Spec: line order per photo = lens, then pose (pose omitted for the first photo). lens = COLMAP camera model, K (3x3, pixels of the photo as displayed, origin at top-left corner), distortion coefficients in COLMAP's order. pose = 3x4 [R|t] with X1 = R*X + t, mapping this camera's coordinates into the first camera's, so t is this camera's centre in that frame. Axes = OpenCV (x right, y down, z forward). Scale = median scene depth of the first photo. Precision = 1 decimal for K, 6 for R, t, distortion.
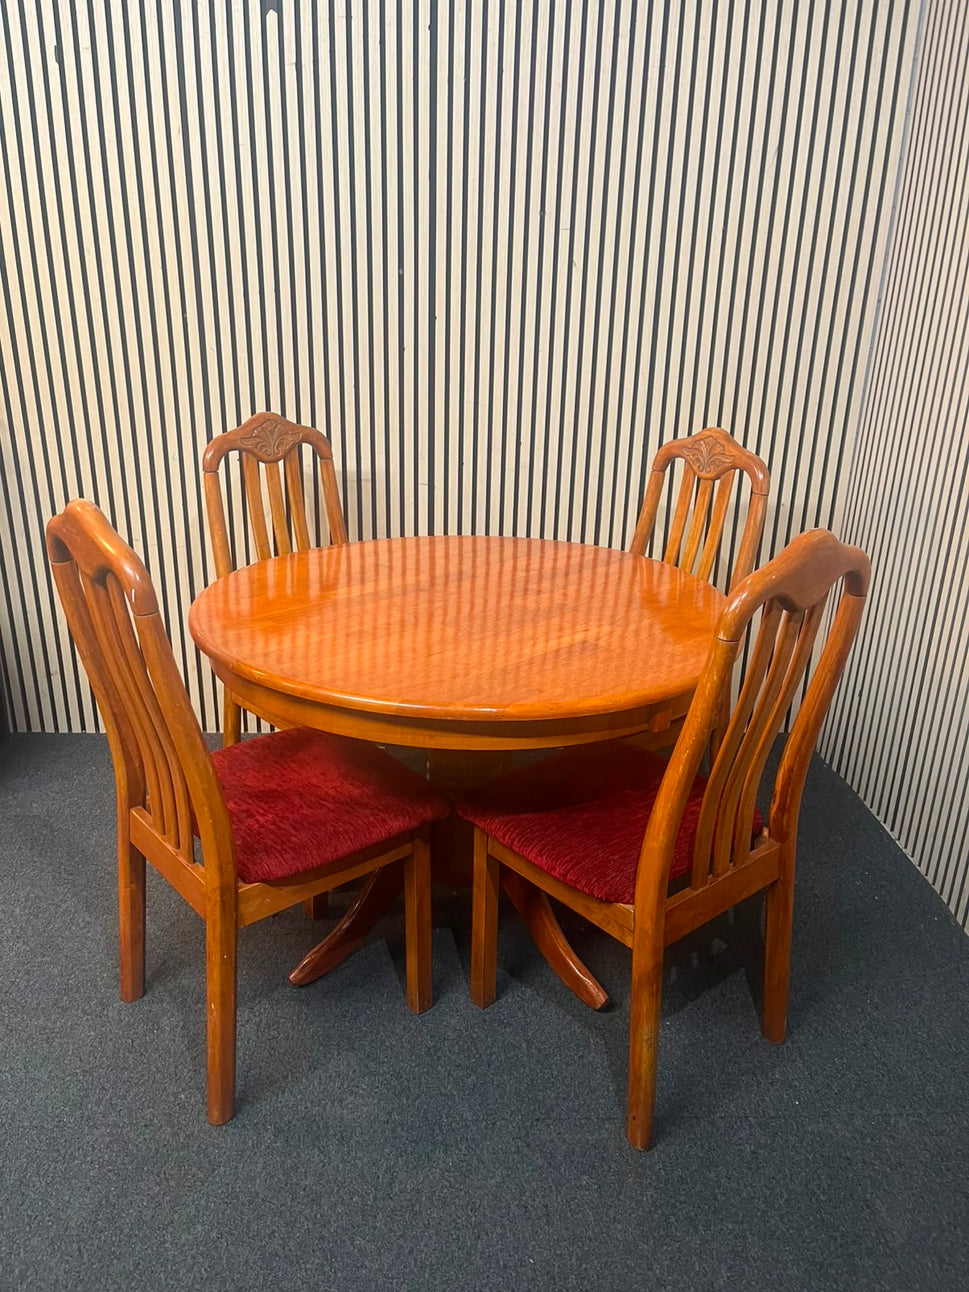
lens RADIAL K [[952.4, 0, 477.9], [0, 952.4, 646.3], [0, 0, 1]] dist [0.070661, -0.111224]
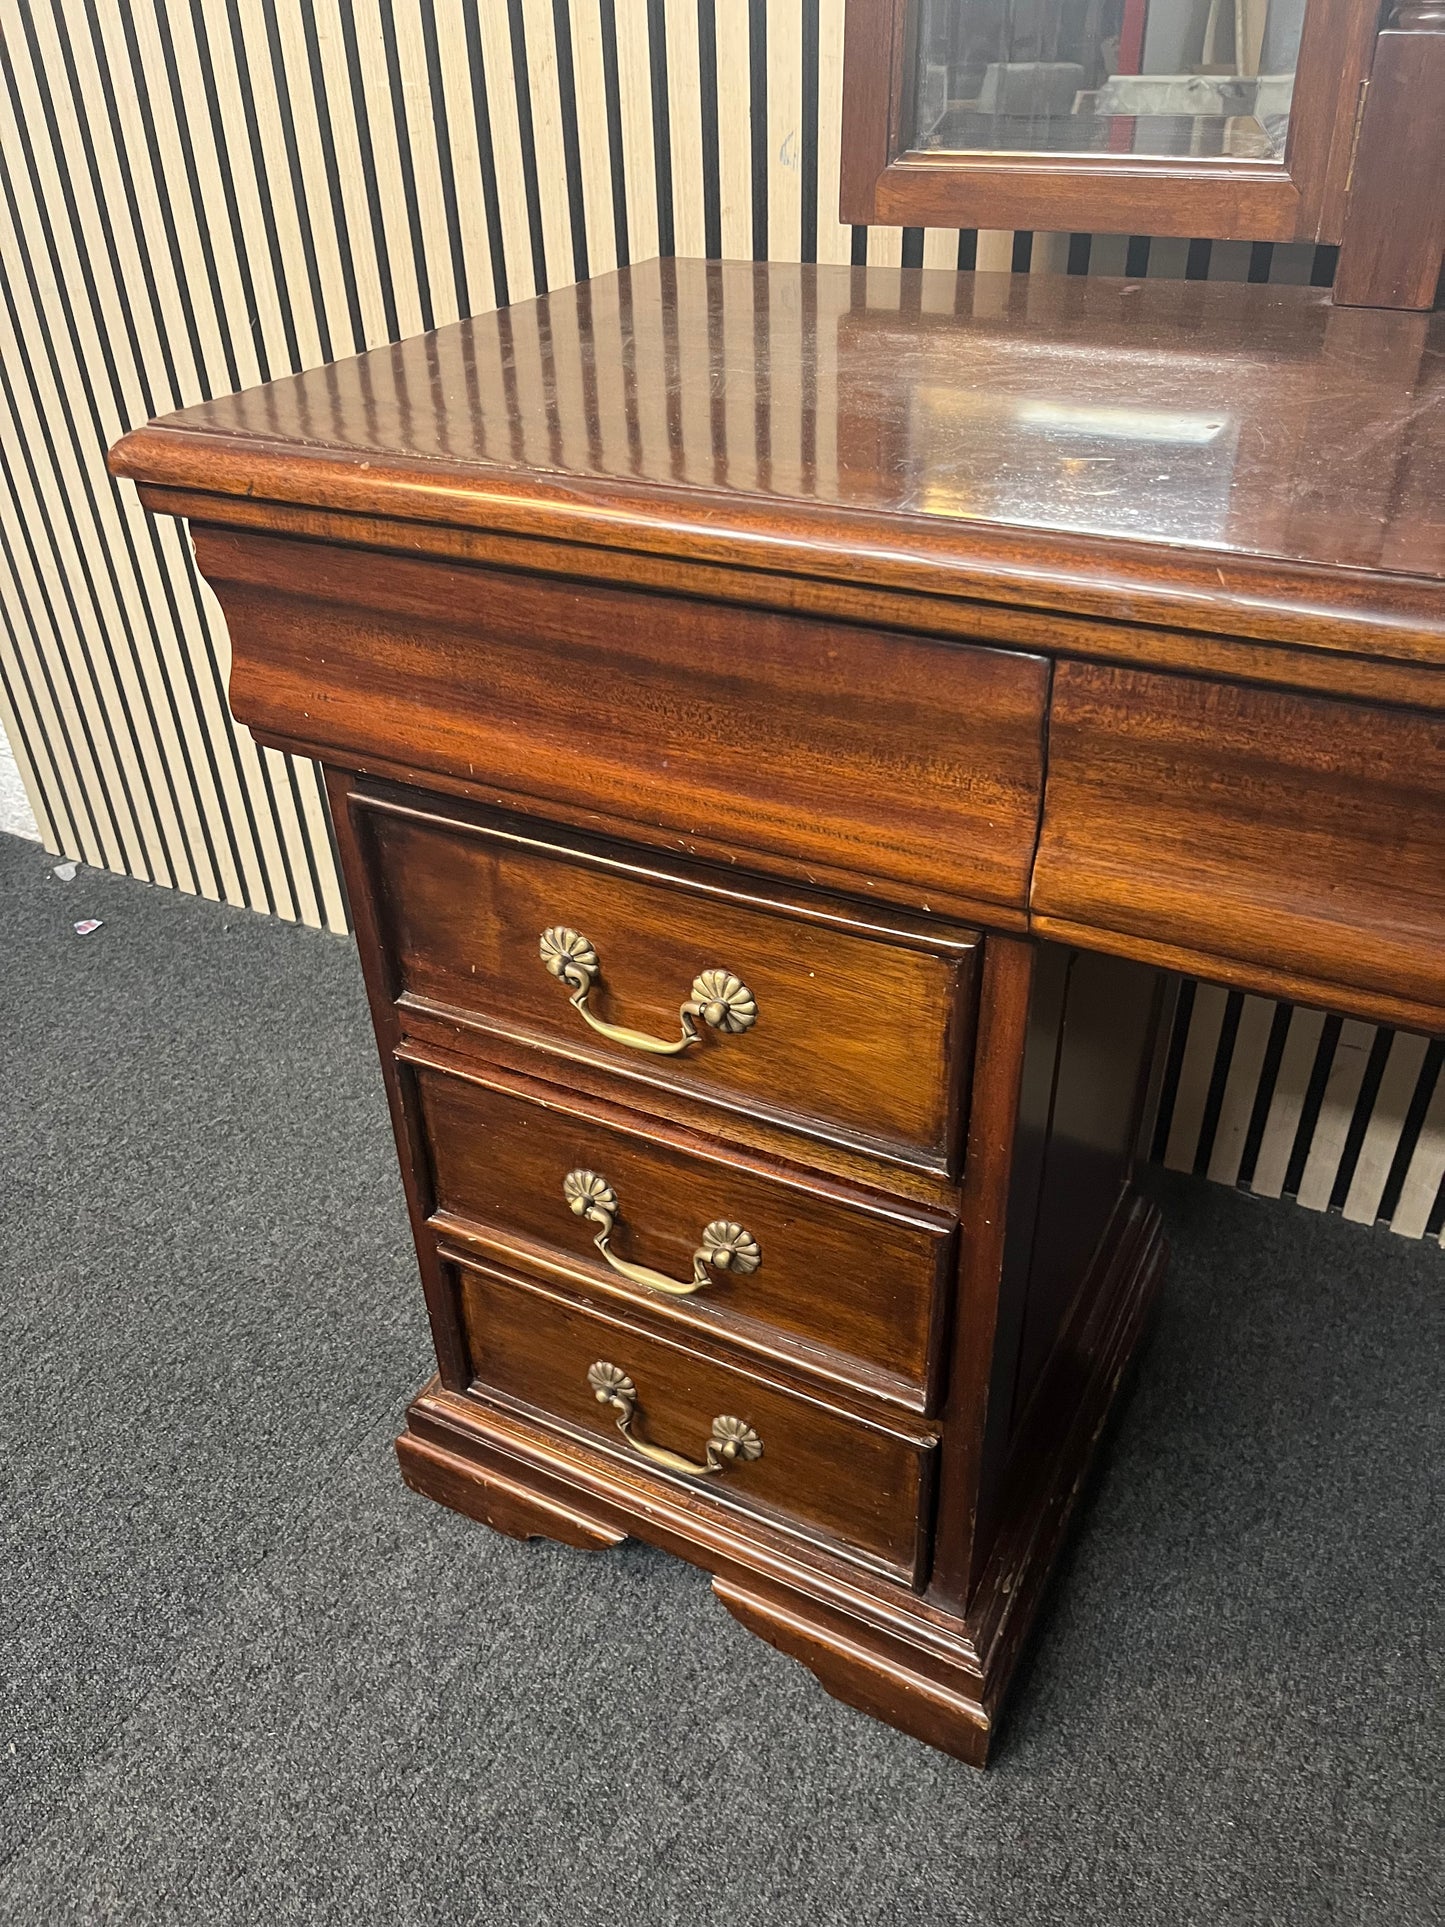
lens RADIAL K [[1459.0, 0, 711.1], [0, 1459.0, 967.4], [0, 0, 1]] dist [0.077087, -0.130146]
pose [[0.866510, 0.242171, -0.436478, -0.130687], [-0.130799, 0.954031, 0.269658, -0.110972], [0.481717, -0.176571, 0.858354, 0.746624]]
